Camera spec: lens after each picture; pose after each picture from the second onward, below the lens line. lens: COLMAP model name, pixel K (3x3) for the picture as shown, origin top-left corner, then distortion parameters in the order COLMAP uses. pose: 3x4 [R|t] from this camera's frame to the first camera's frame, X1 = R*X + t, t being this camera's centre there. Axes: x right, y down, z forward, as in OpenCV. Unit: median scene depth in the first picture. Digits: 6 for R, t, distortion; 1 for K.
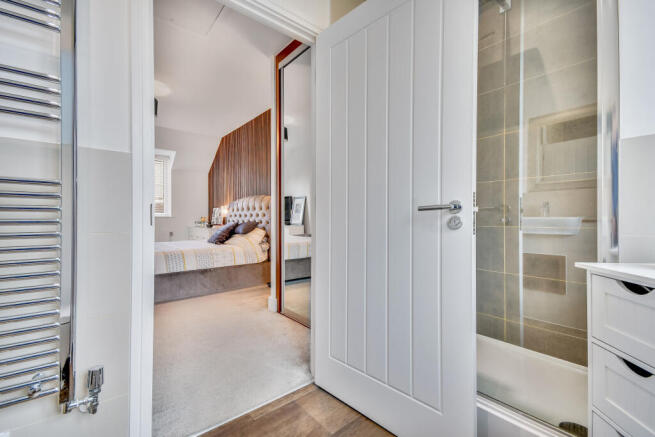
lens RADIAL K [[290.2, 0, 327.5], [0, 290.2, 218.5], [0, 0, 1]] dist [0.000469, 0.000013]
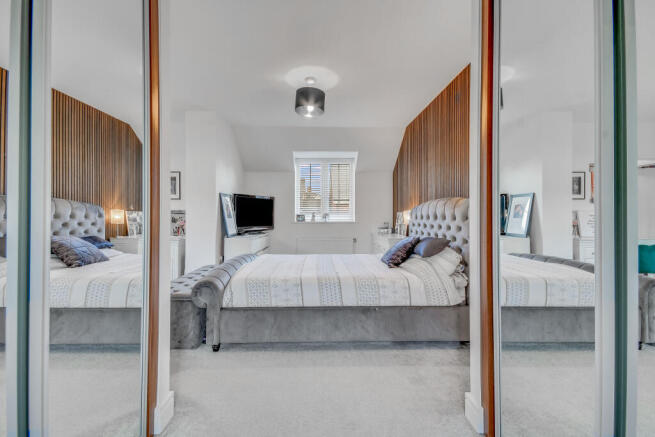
lens RADIAL K [[291.8, 0, 315.5], [0, 291.8, 214.6], [0, 0, 1]] dist [0.001783, 0.000116]
pose [[0.768732, -0.004818, -0.639553, -0.049138], [0.002371, 0.999986, -0.004684, -0.038903], [0.639566, 0.002084, 0.768733, 0.294703]]
